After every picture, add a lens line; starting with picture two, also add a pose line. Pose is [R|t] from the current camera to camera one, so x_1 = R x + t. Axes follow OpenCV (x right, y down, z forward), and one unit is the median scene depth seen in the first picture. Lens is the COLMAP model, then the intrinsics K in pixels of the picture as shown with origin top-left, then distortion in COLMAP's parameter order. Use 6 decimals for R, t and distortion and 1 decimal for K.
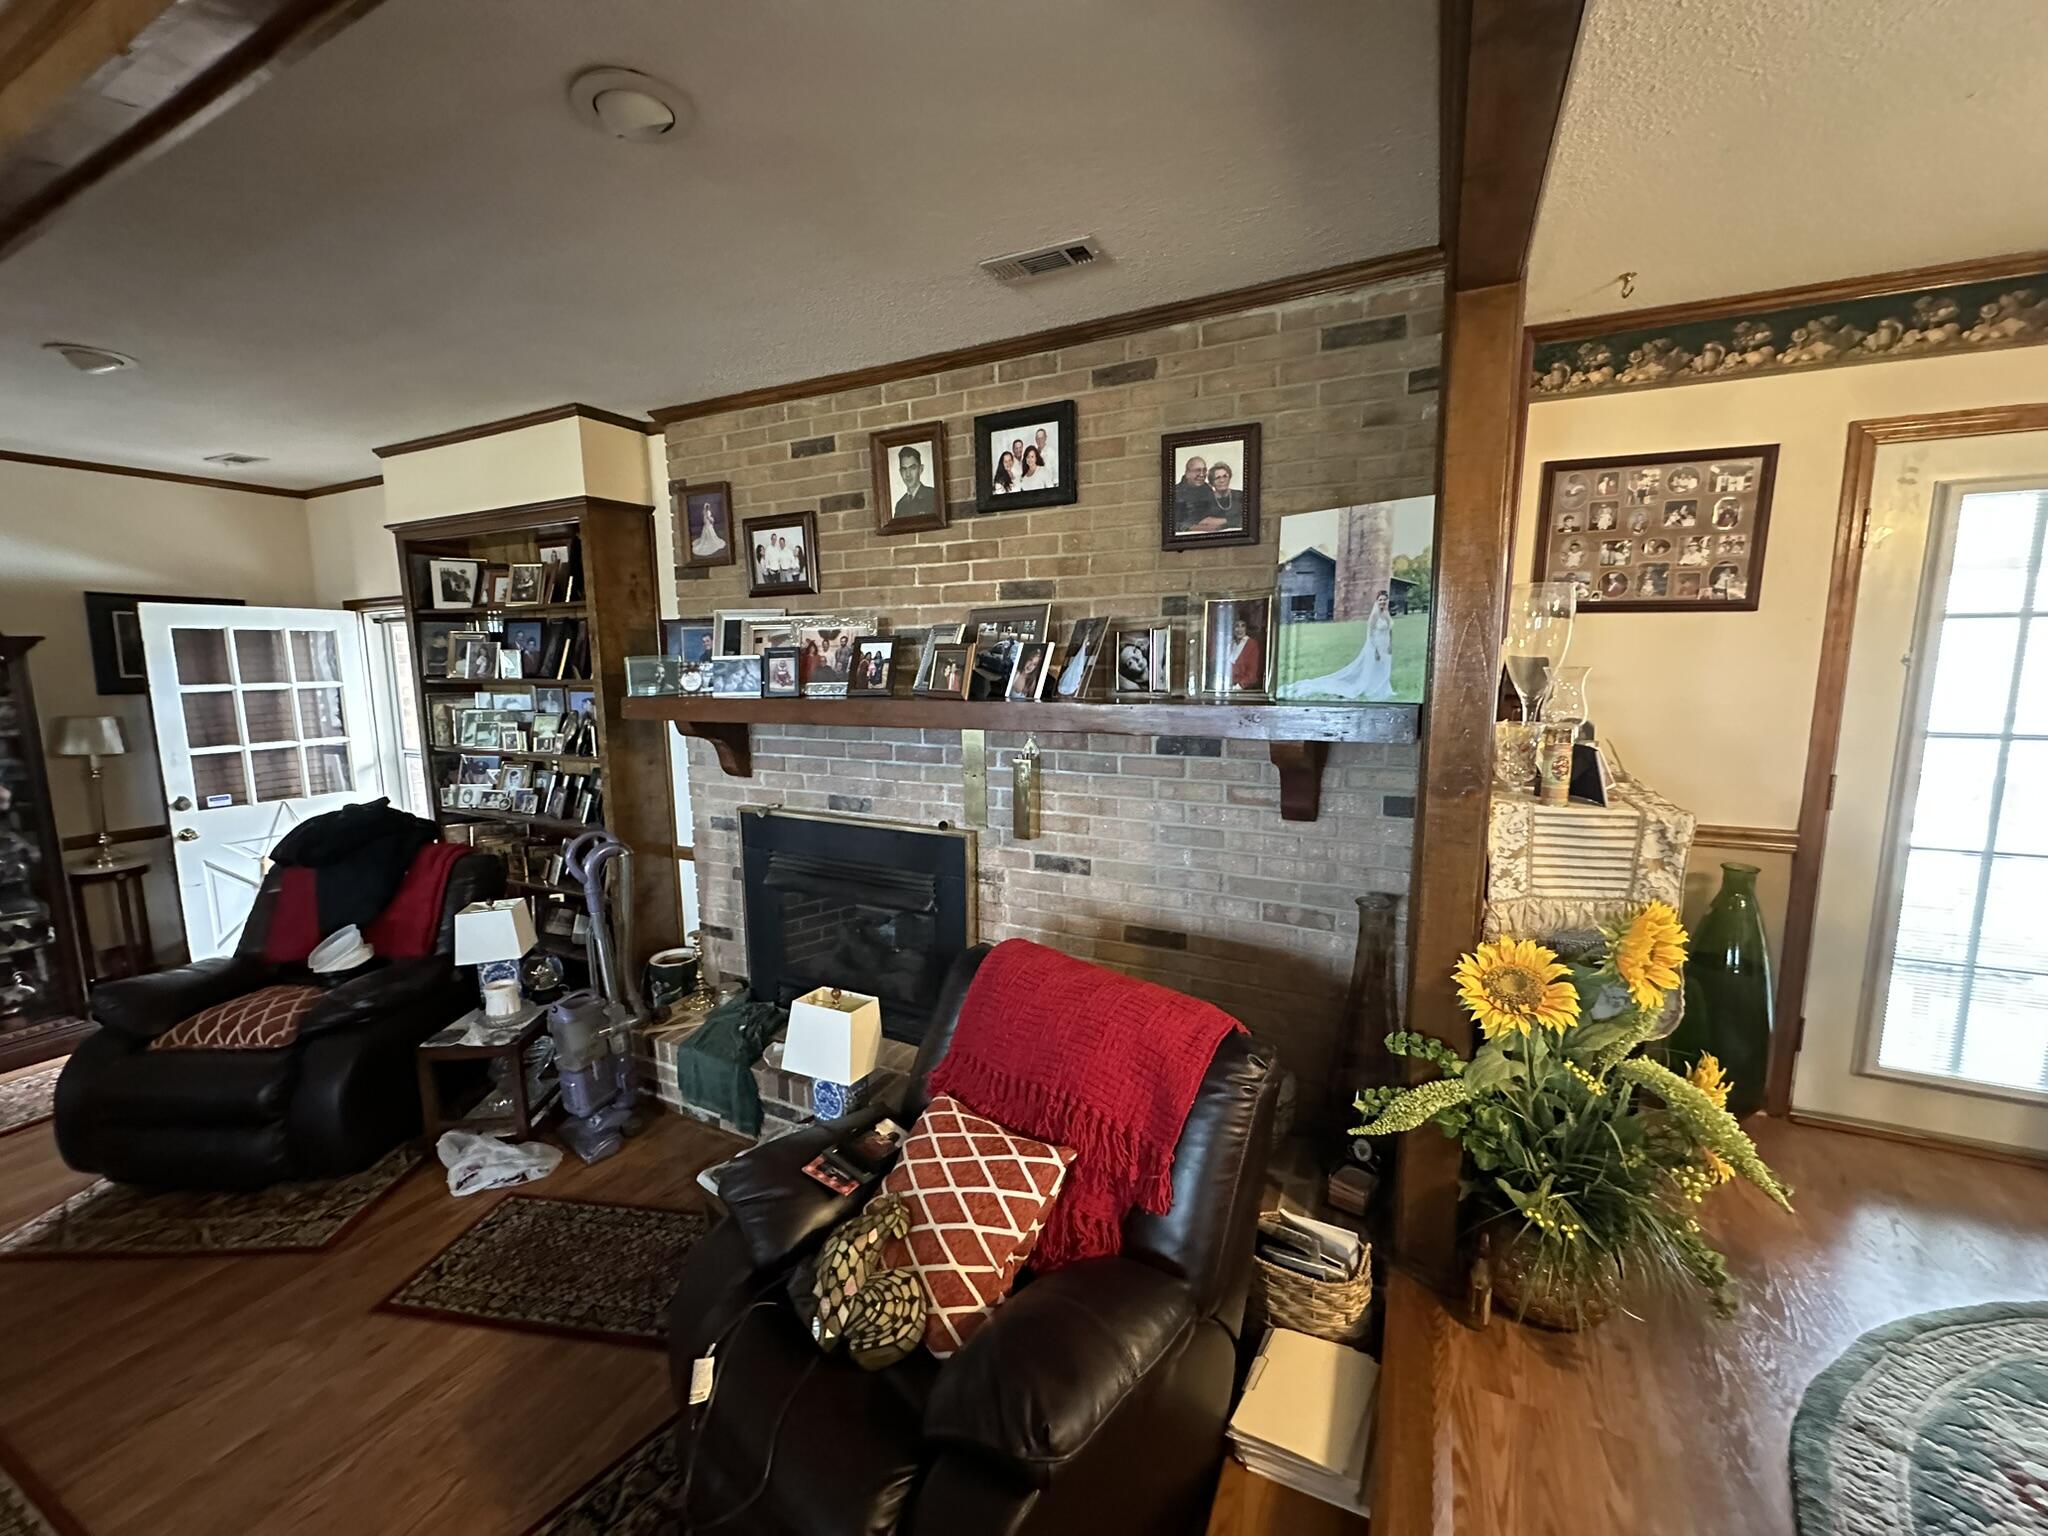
lens RADIAL K [[815.7, 0, 1024.0], [0, 815.7, 768.0], [0, 0, 1]] dist [0.000153, 0.000468]
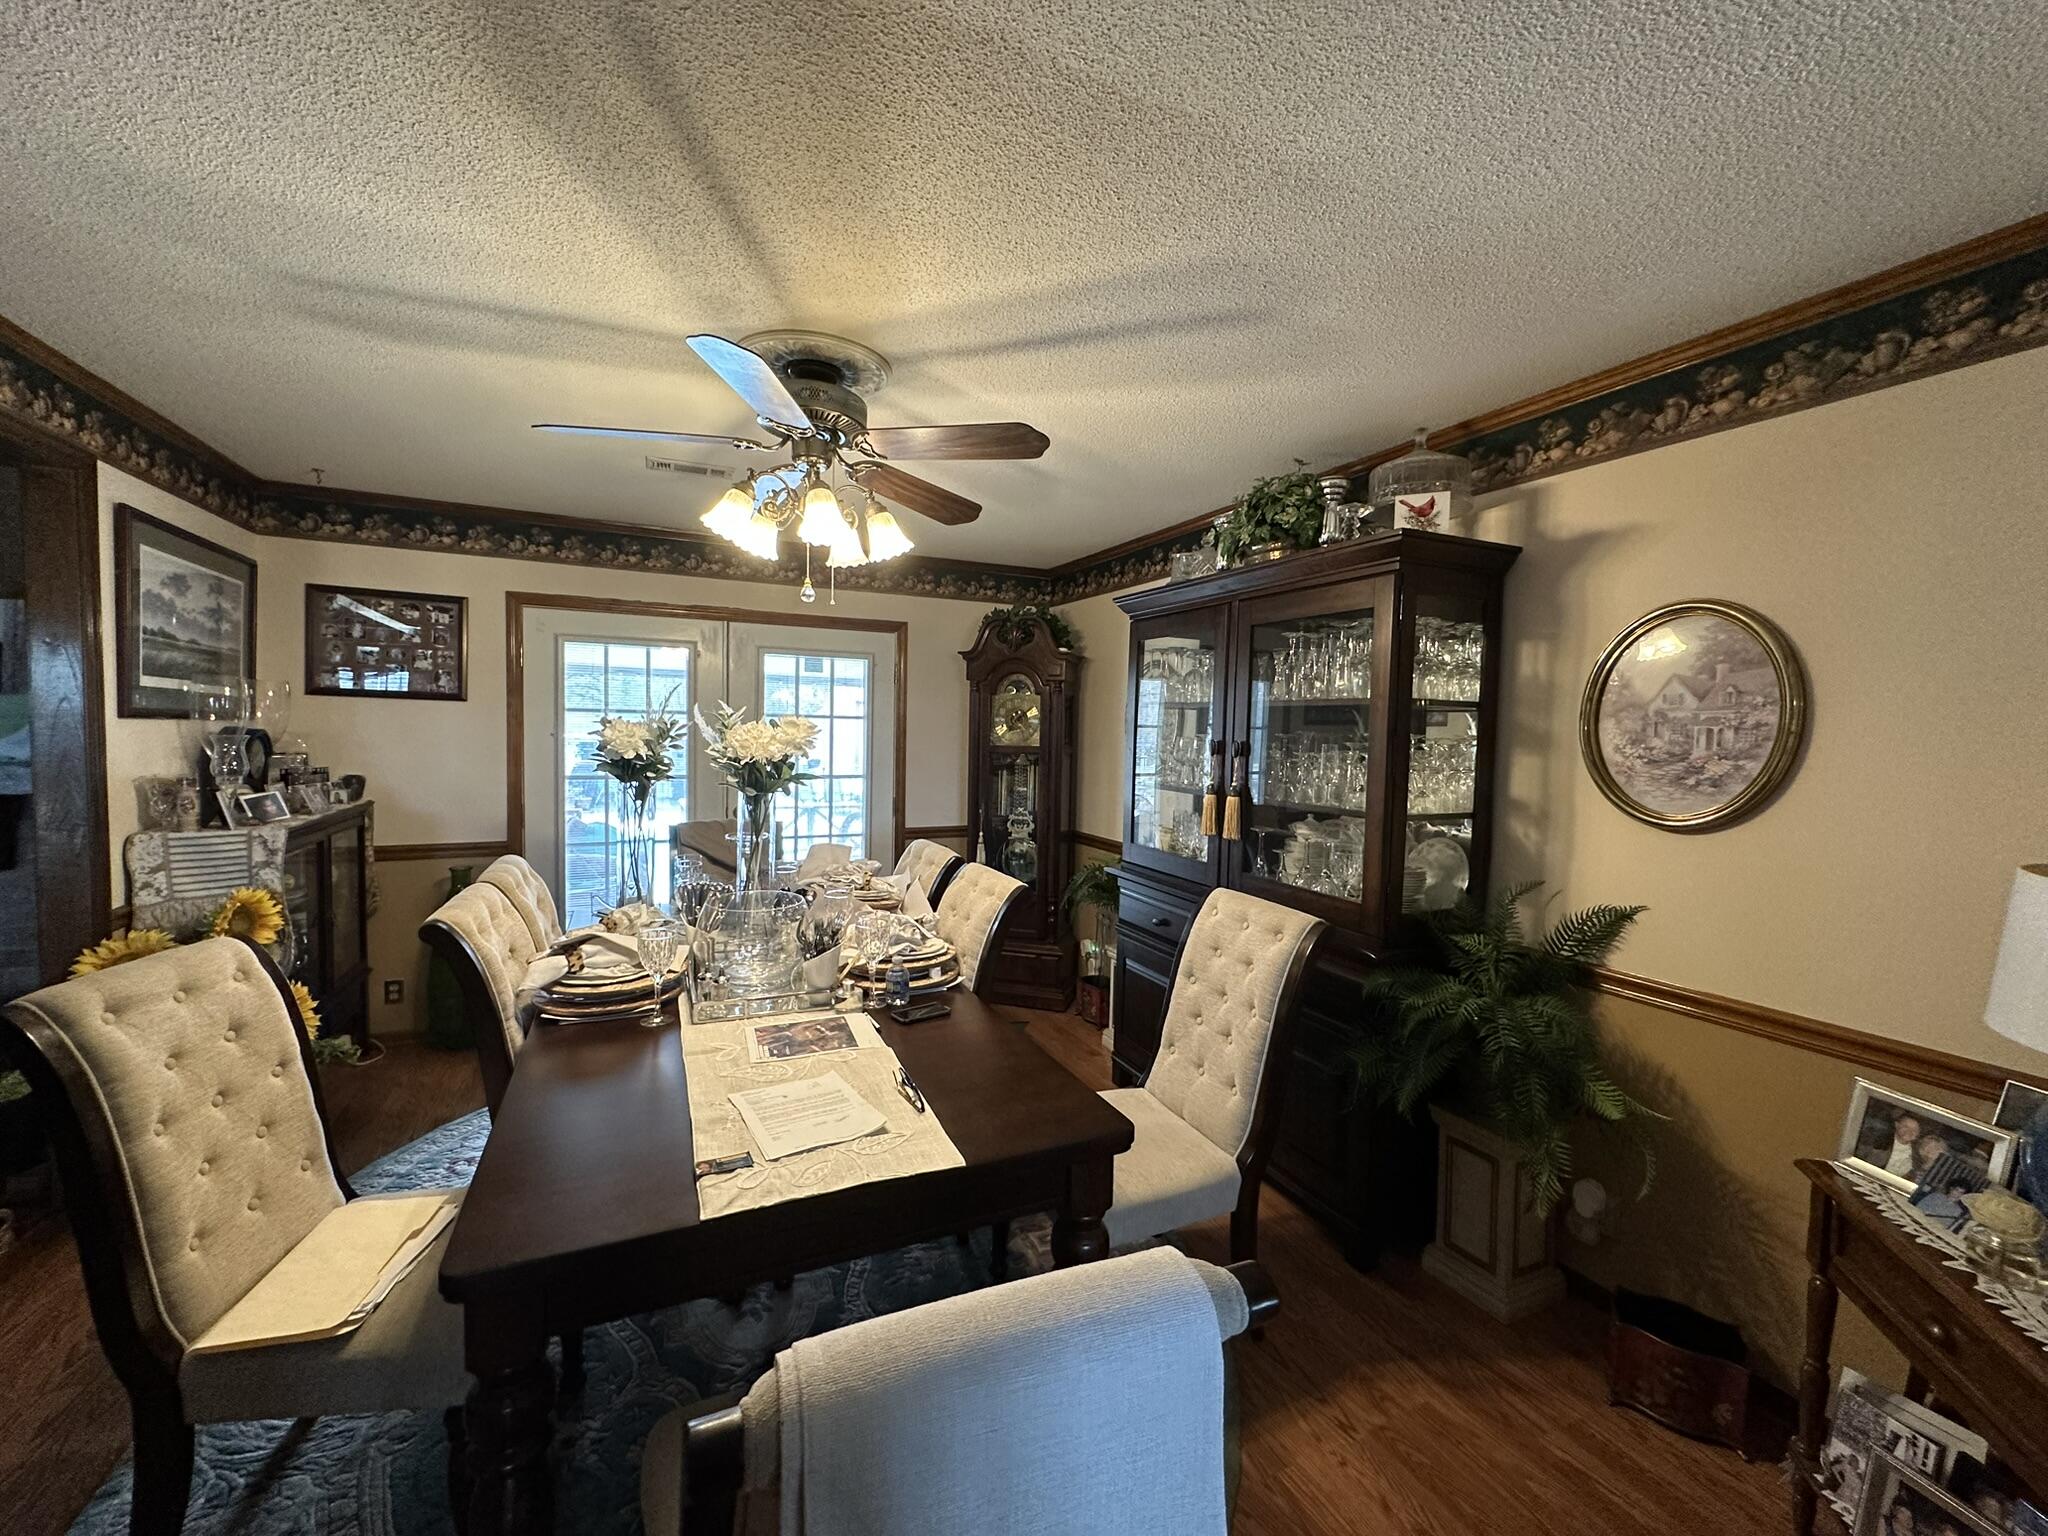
lens RADIAL K [[815.7, 0, 1024.0], [0, 815.7, 768.0], [0, 0, 1]] dist [0.000153, 0.000468]
pose [[0.625980, -0.019299, 0.779601, 0.419602], [0.085251, 0.995396, -0.043811, 0.110981], [-0.775166, 0.093886, 0.624743, -0.931811]]
